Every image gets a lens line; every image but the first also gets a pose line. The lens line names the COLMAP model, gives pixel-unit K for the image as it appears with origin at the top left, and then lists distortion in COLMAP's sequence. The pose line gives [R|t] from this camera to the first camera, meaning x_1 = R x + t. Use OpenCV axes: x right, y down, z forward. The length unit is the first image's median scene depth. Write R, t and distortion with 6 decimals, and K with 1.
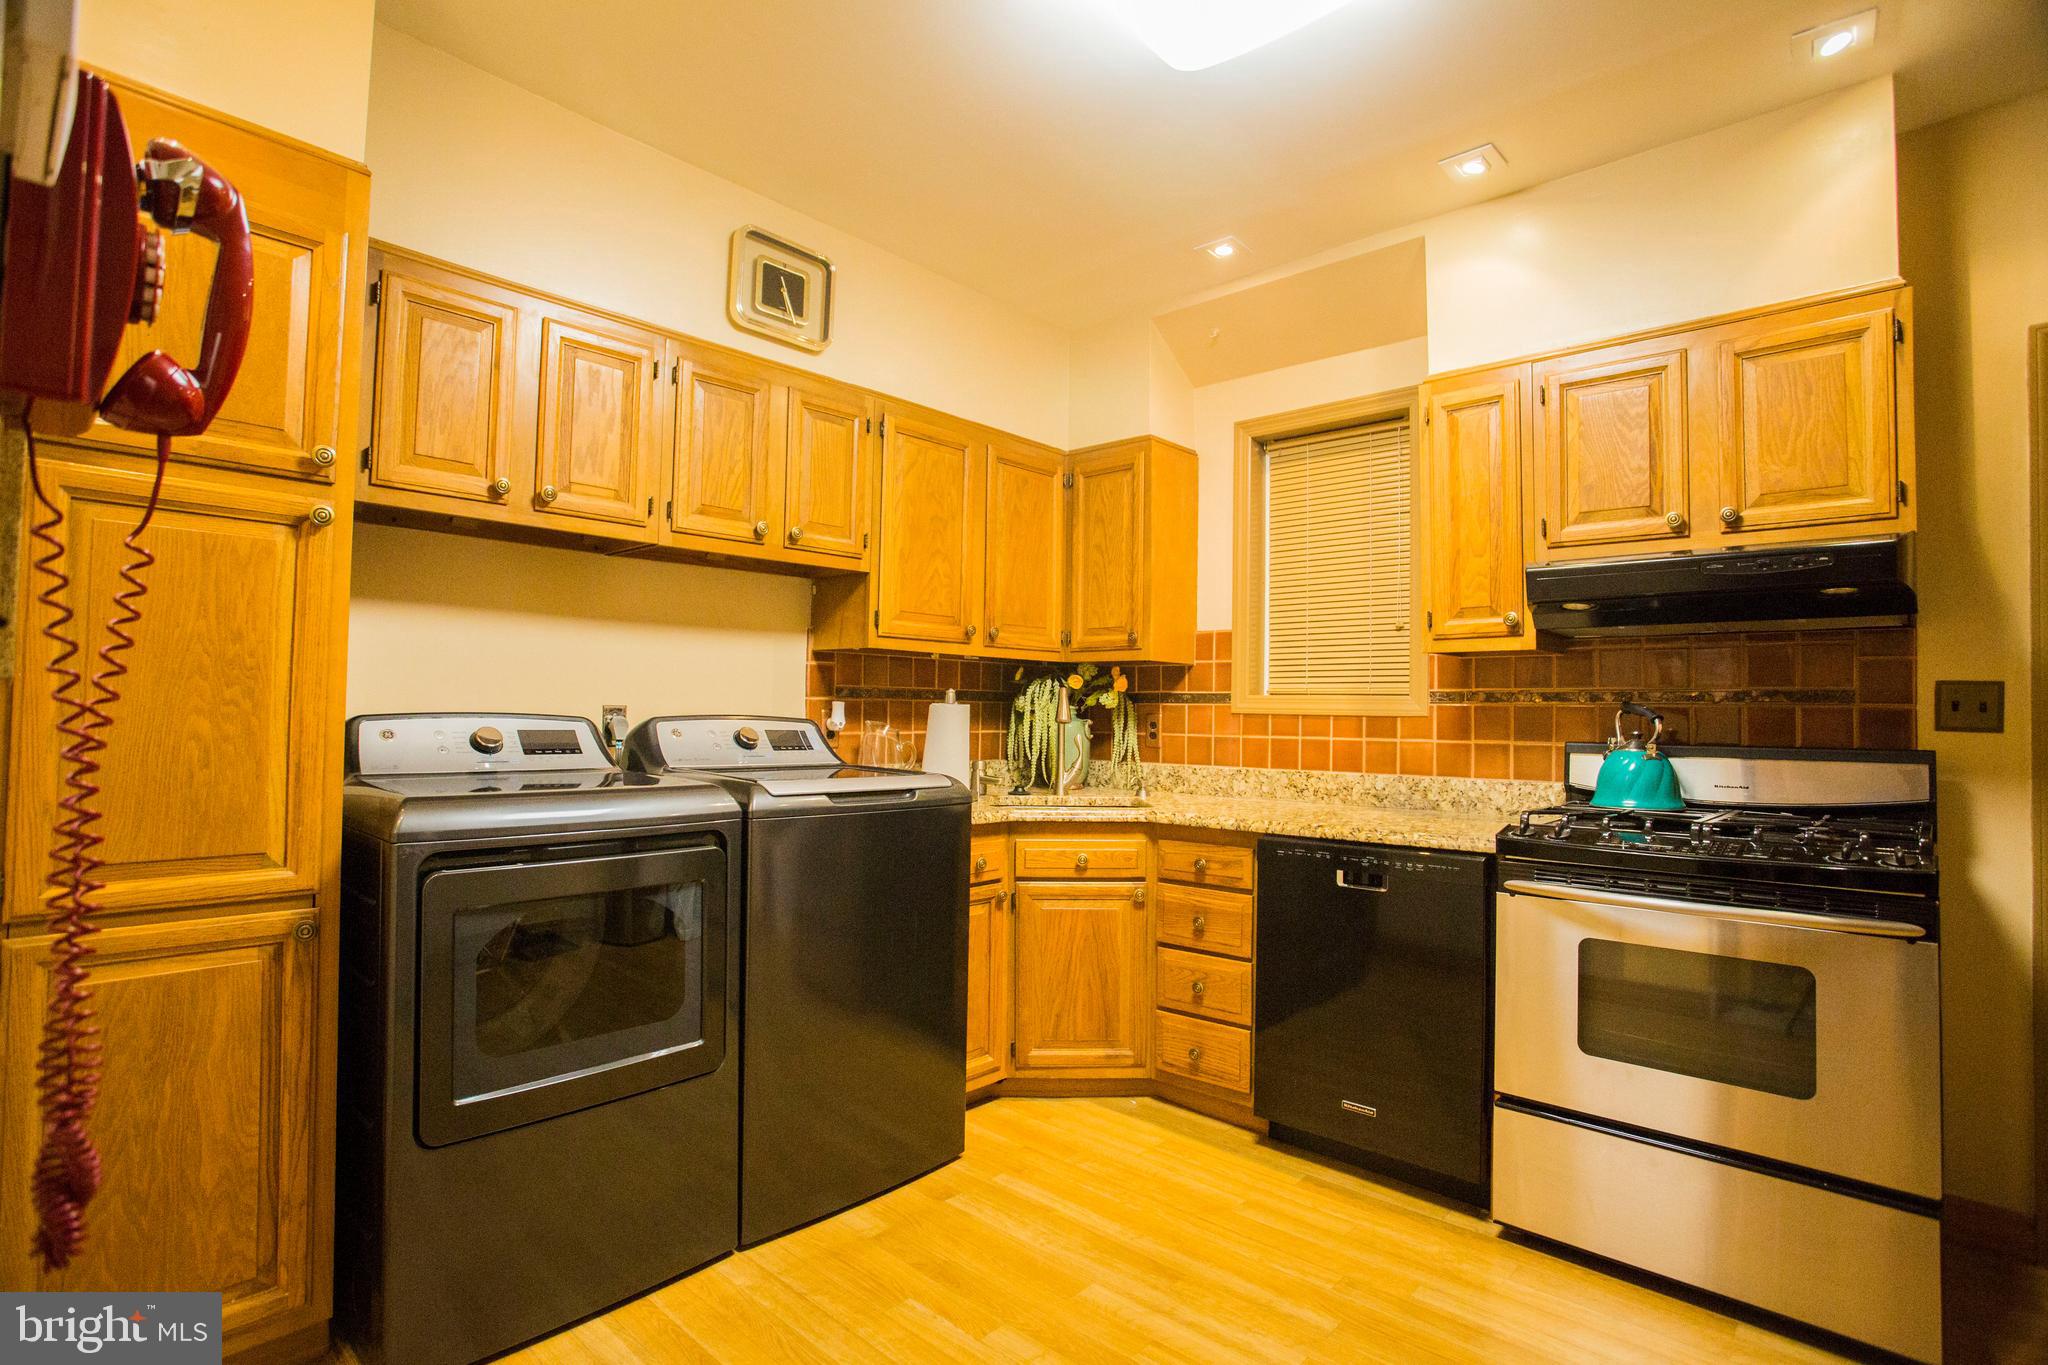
lens RADIAL K [[998.4, 0, 1024.0], [0, 998.4, 682.5], [0, 0, 1]] dist [-0.089001, 0.036011]
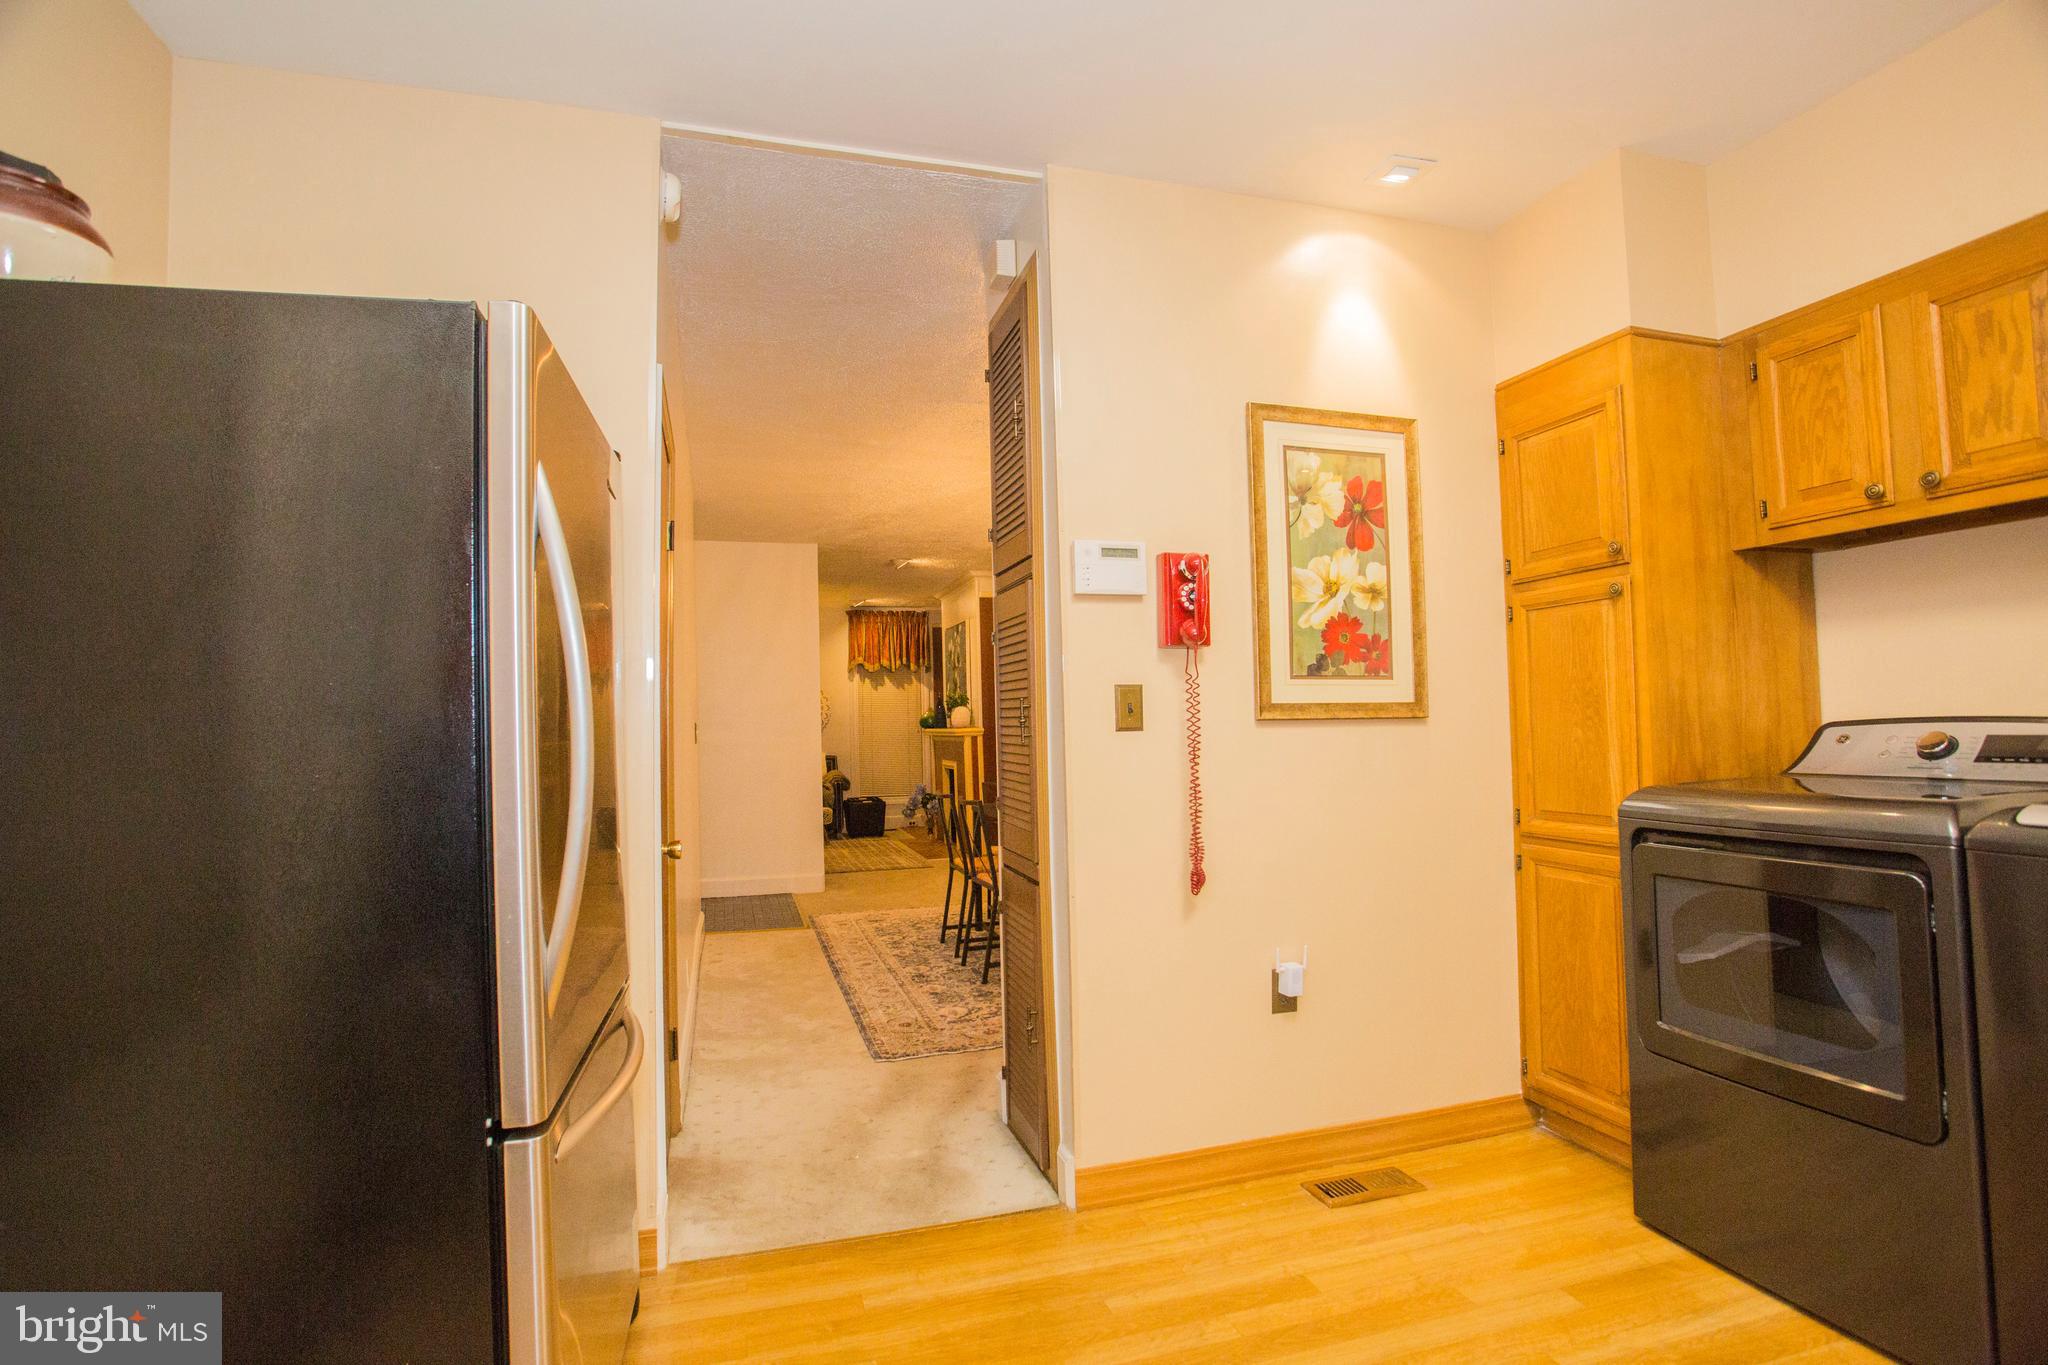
lens RADIAL K [[1000.7, 0, 1024.0], [0, 1000.7, 682.5], [0, 0, 1]] dist [-0.063442, 0.035538]
pose [[-0.517660, -0.040329, -0.854635, 0.680558], [0.043414, 0.996364, -0.073314, 0.026337], [0.854484, -0.075055, -0.514027, 0.670888]]
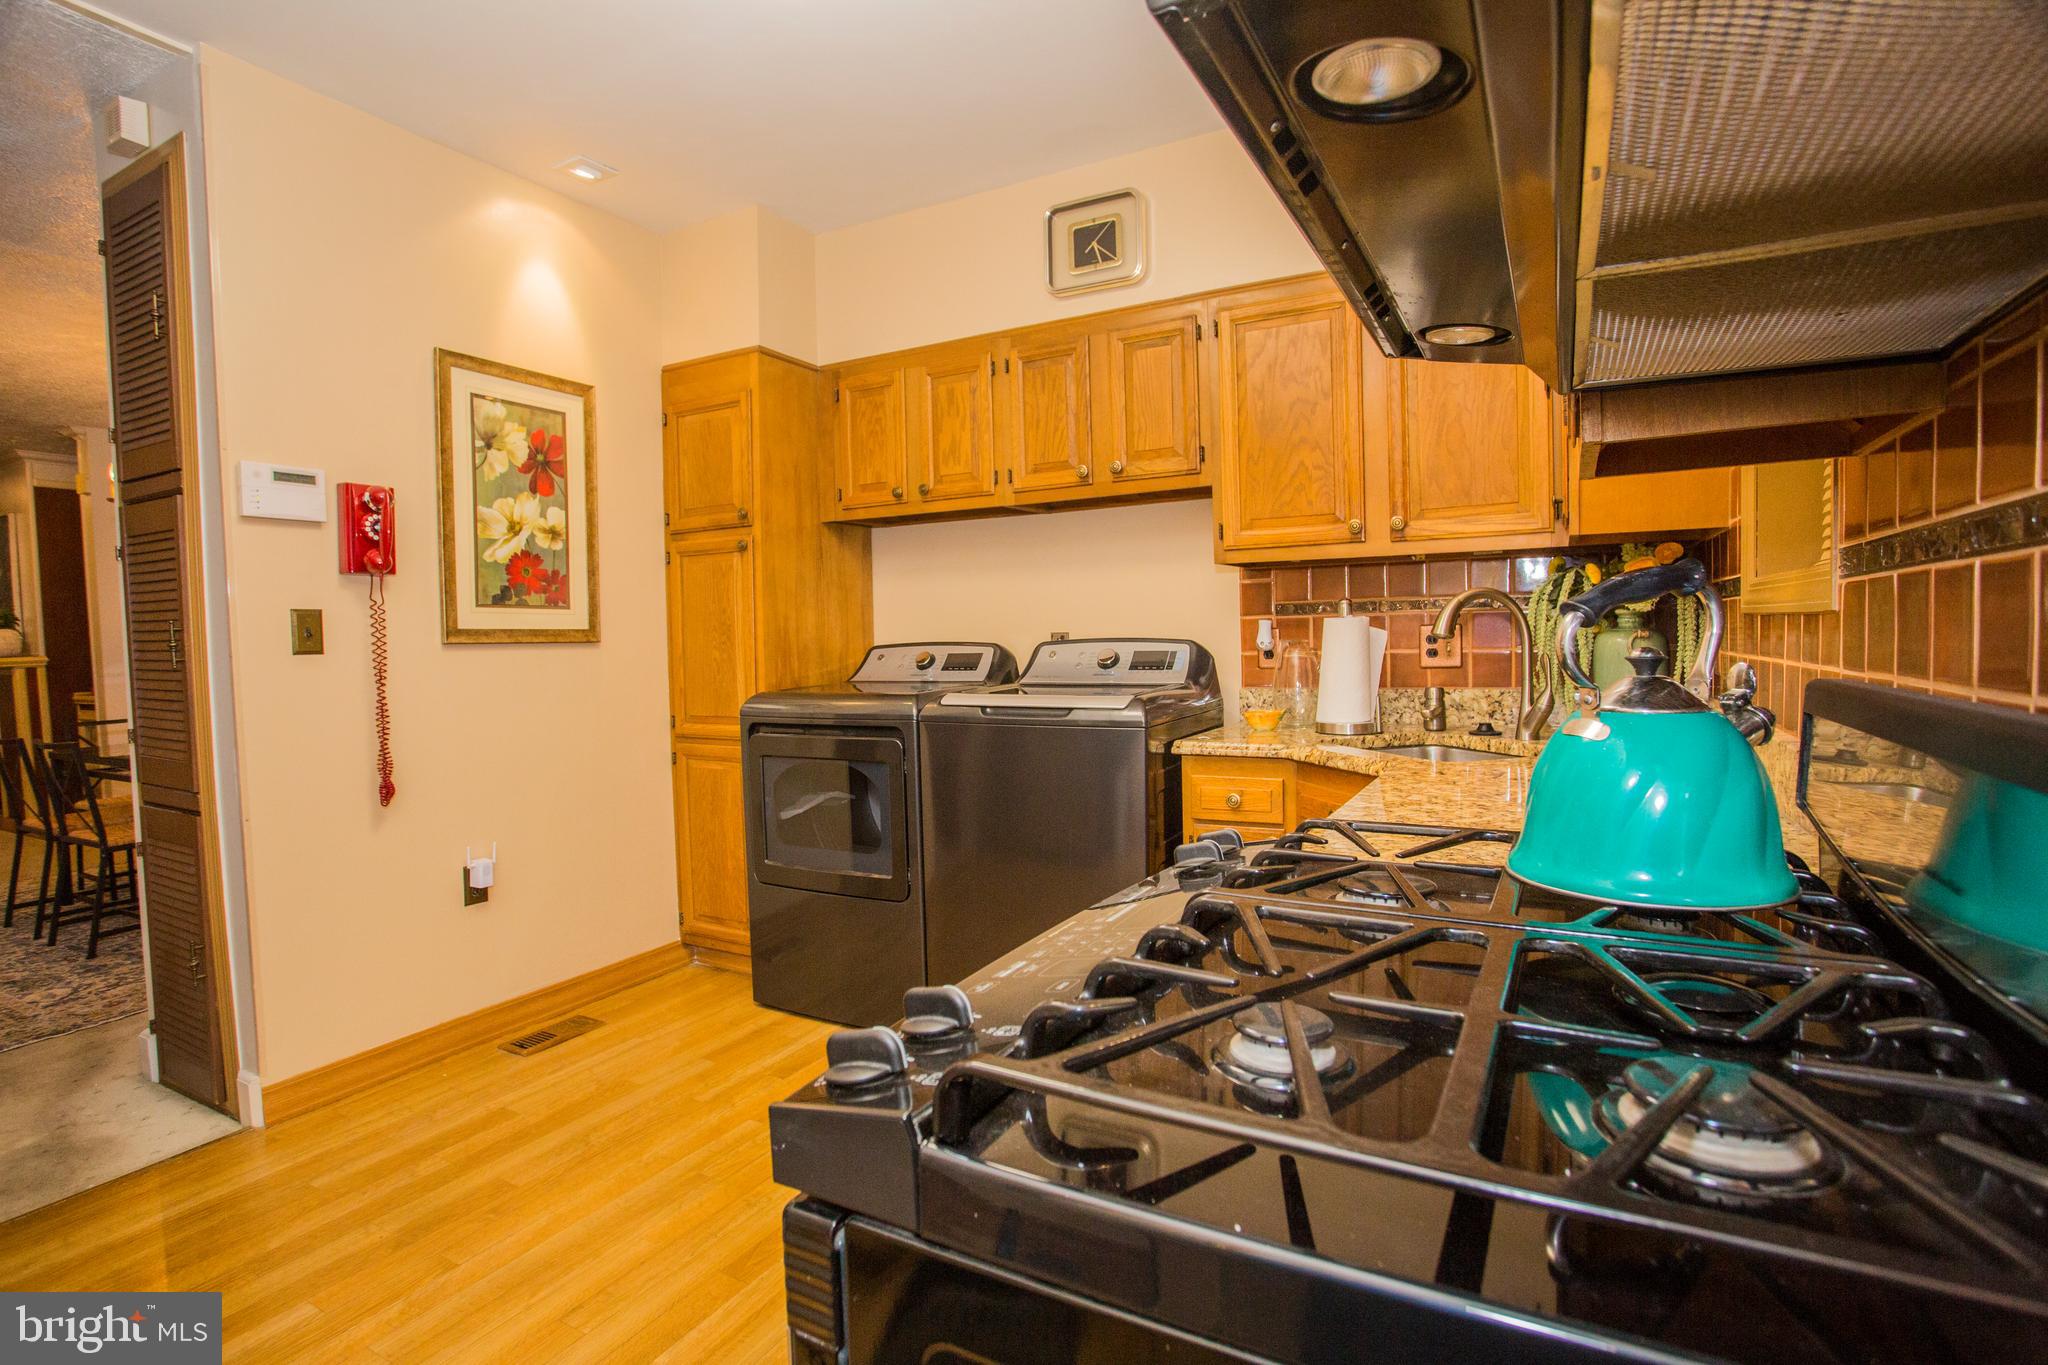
lens RADIAL K [[998.4, 0, 1024.0], [0, 998.4, 682.5], [0, 0, 1]] dist [-0.089001, 0.036011]
pose [[0.229213, 0.027750, -0.972981, 0.903940], [0.056350, 0.997539, 0.041726, 0.034773], [0.971744, -0.064391, 0.227085, 0.732506]]
